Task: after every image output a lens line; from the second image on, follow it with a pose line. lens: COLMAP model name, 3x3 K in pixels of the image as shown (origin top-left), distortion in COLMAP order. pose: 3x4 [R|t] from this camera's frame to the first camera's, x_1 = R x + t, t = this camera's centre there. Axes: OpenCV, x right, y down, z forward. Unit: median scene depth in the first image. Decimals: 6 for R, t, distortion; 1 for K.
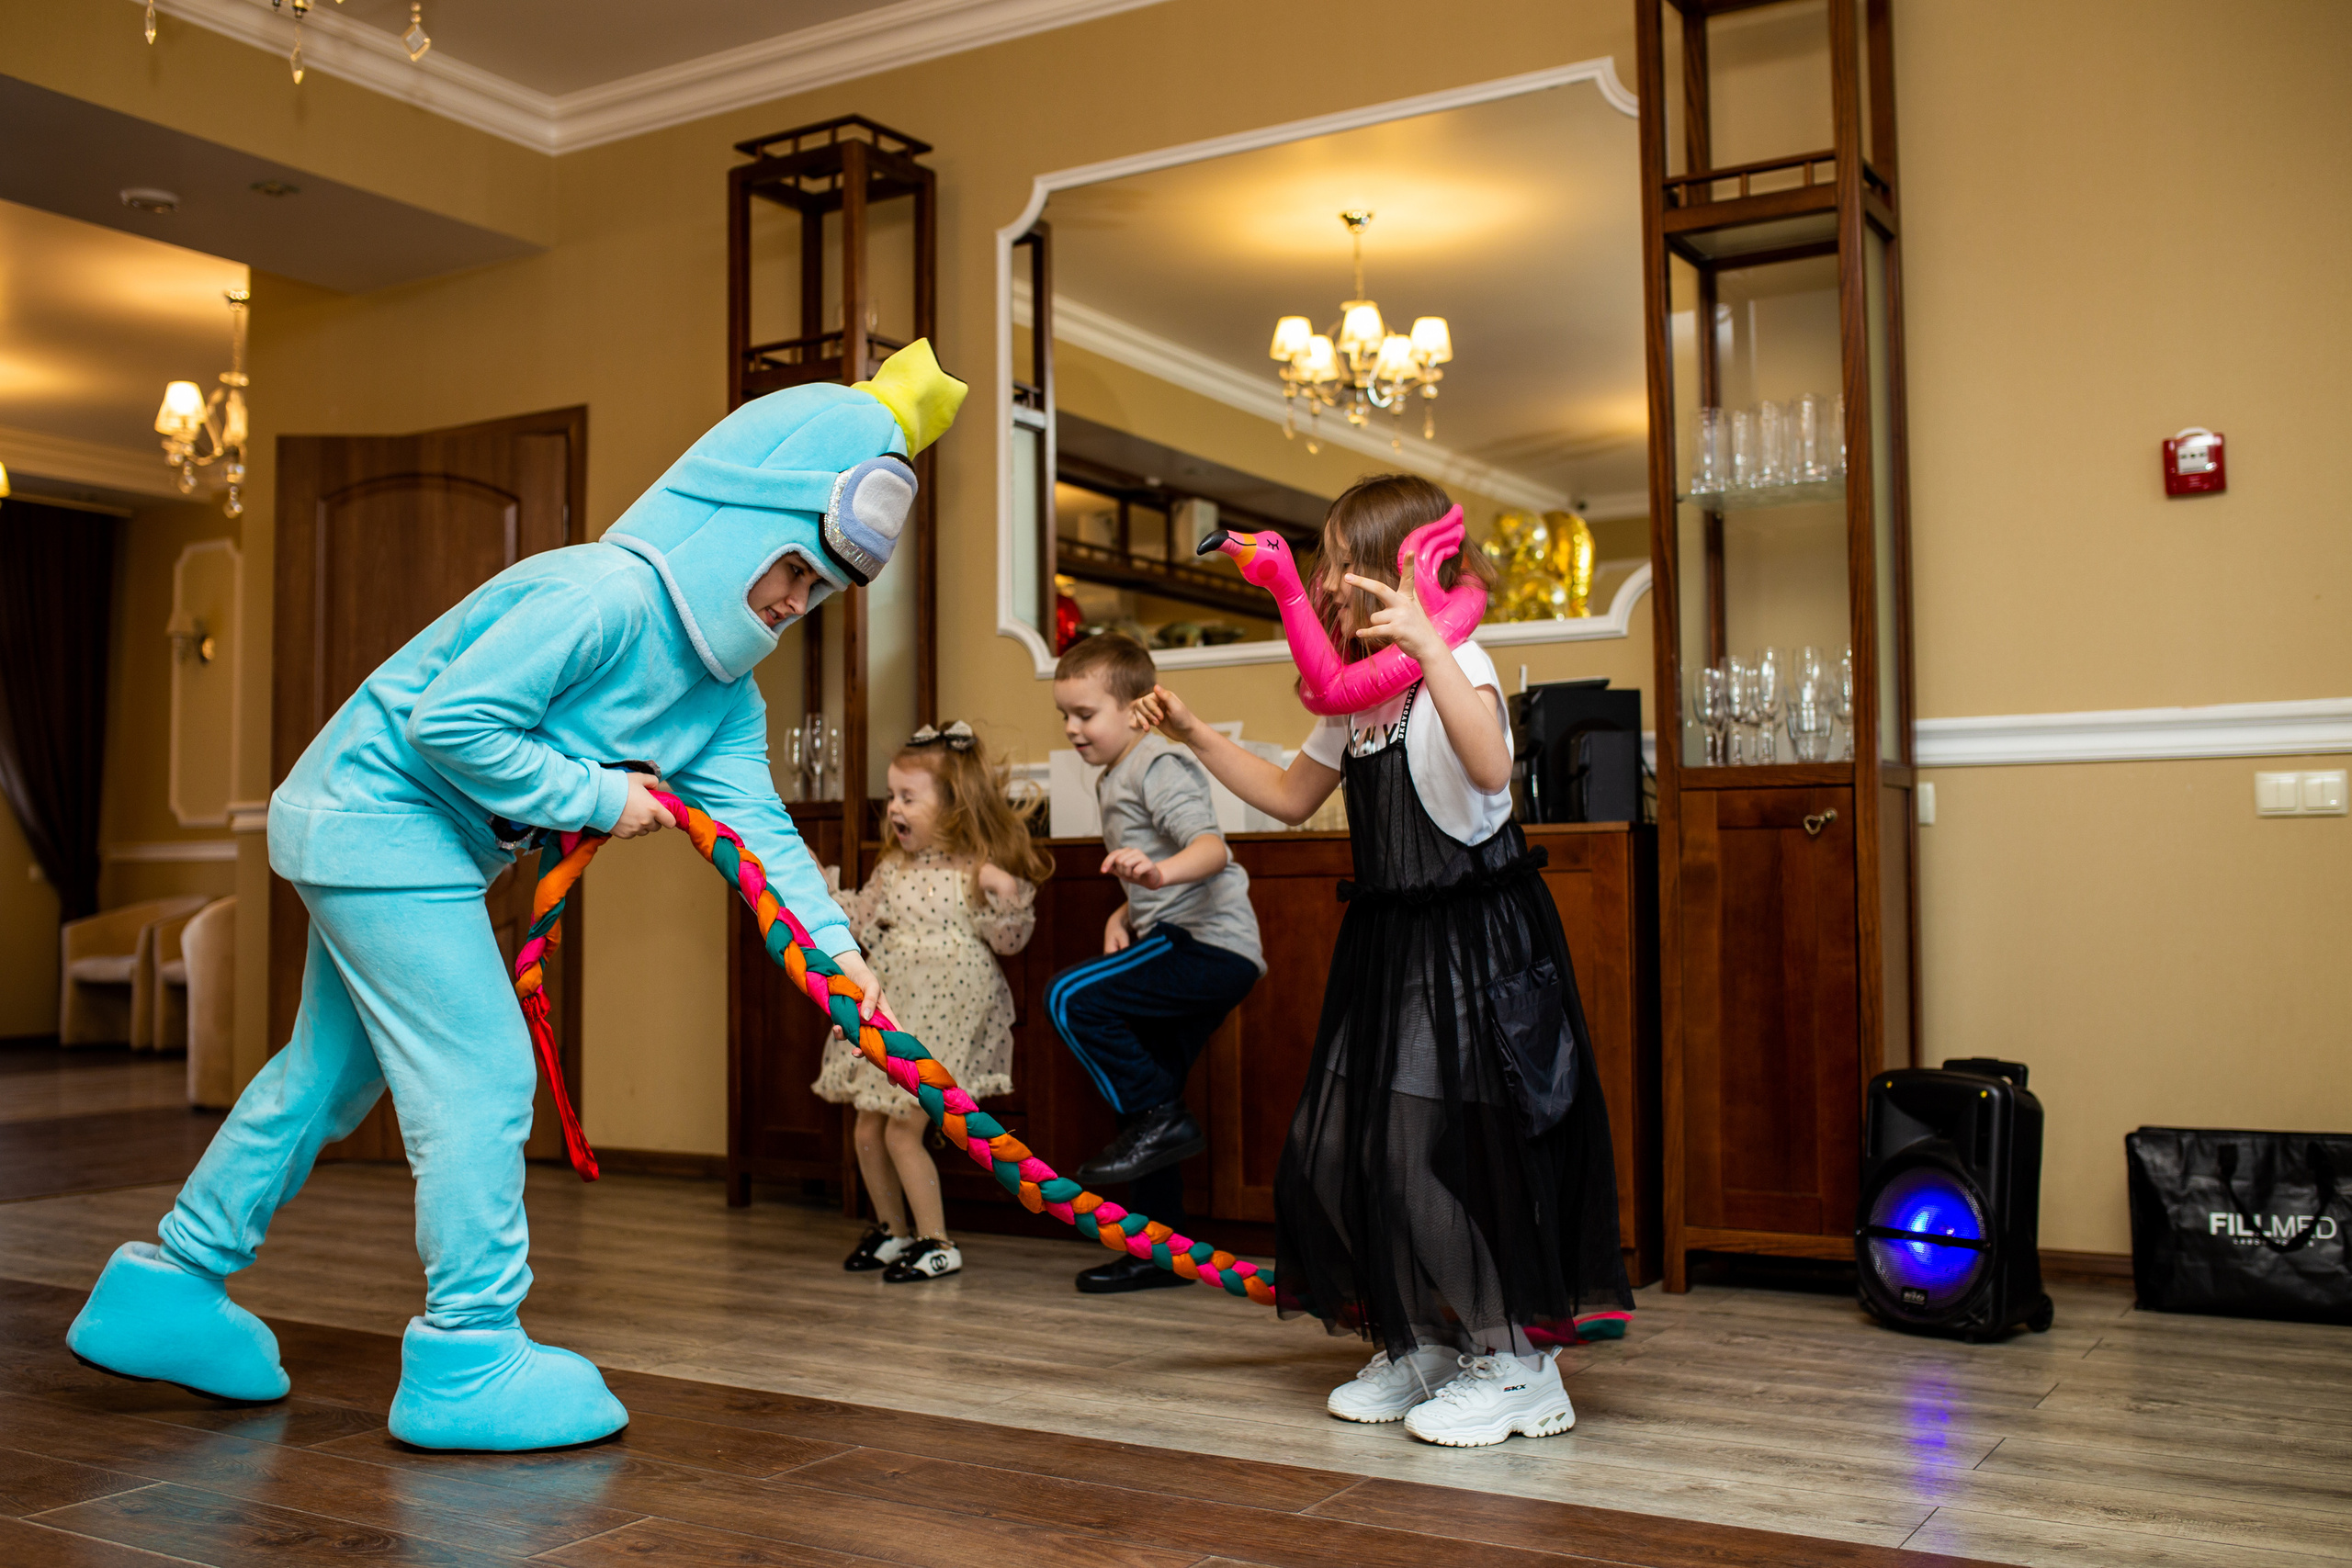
lens RADIAL K [[2233.3, 0, 1182.3], [0, 2233.3, 775.5], [0, 0, 1]] dist [-0.032795, 0.000000]
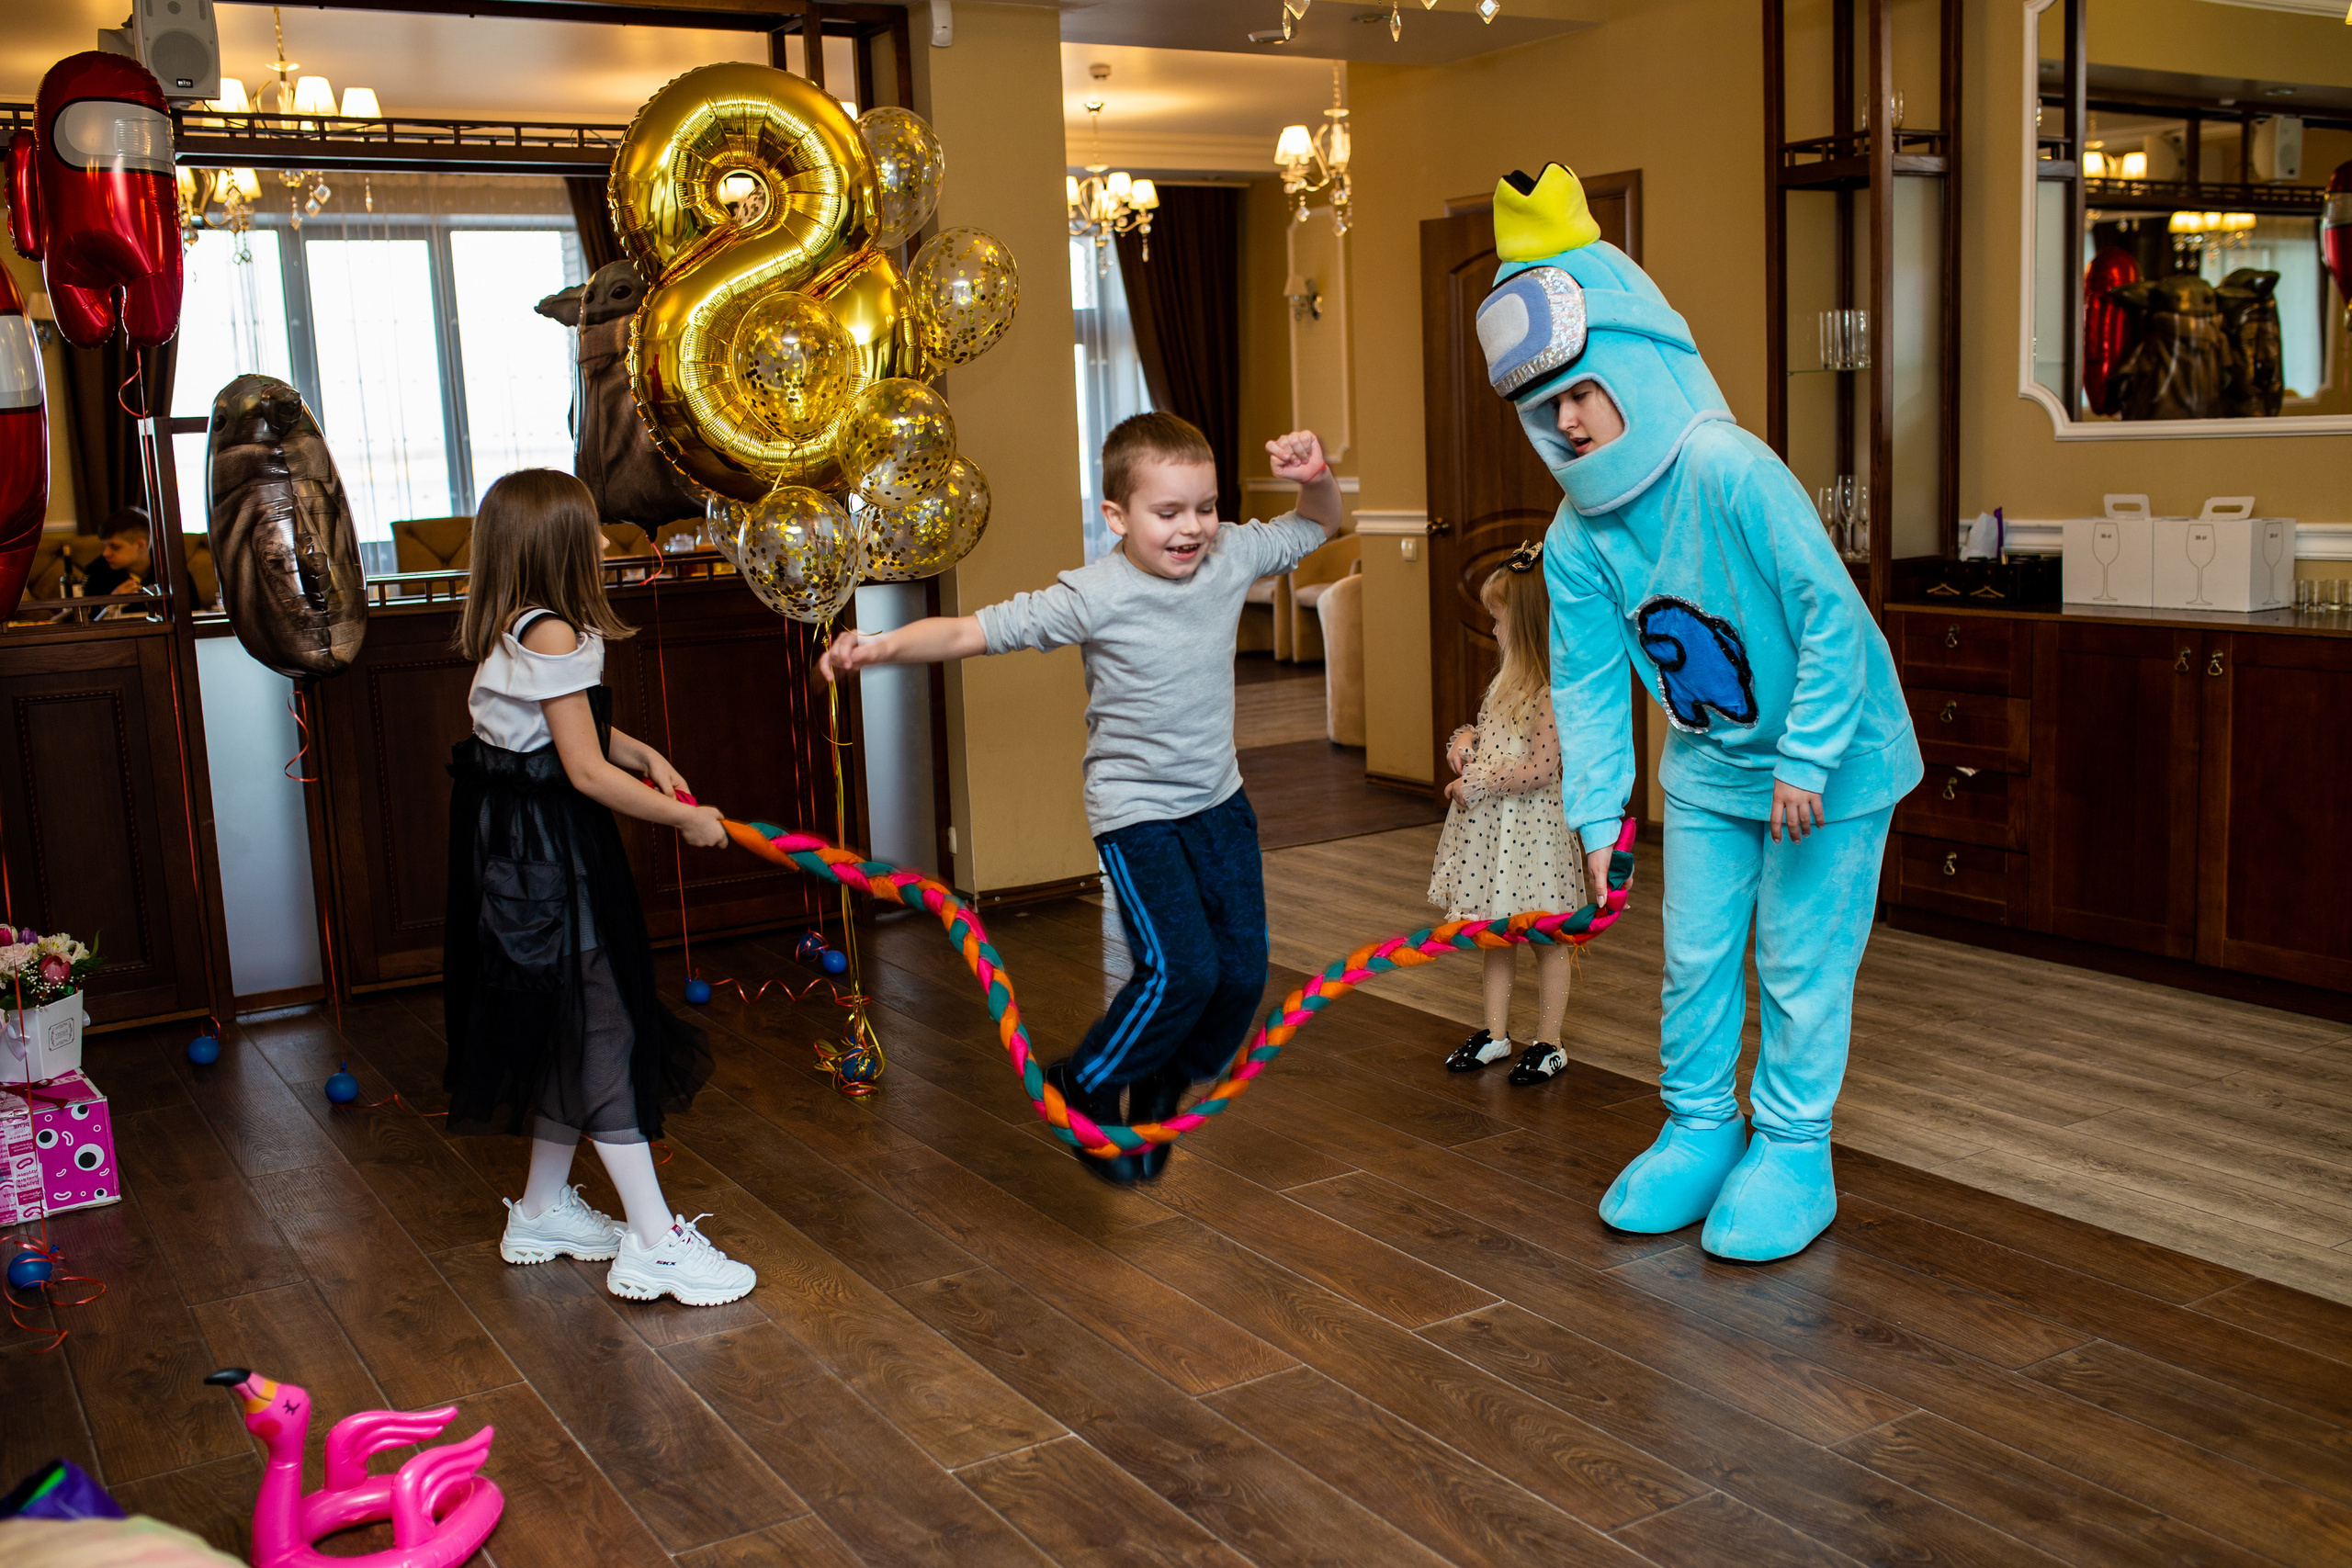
lens RADIAL K [[2233.3, 0, 1175.5], [0, 2233.3, 791.8], [0, 0, 1]] dist [-0.032795, 0.000000]
pose [[0.890288, 0.045027, -0.453166, 0.047642], [0.060068, 0.974795, 0.214865, -0.128234], [0.451419, -0.218513, 0.865143, -0.147658]]
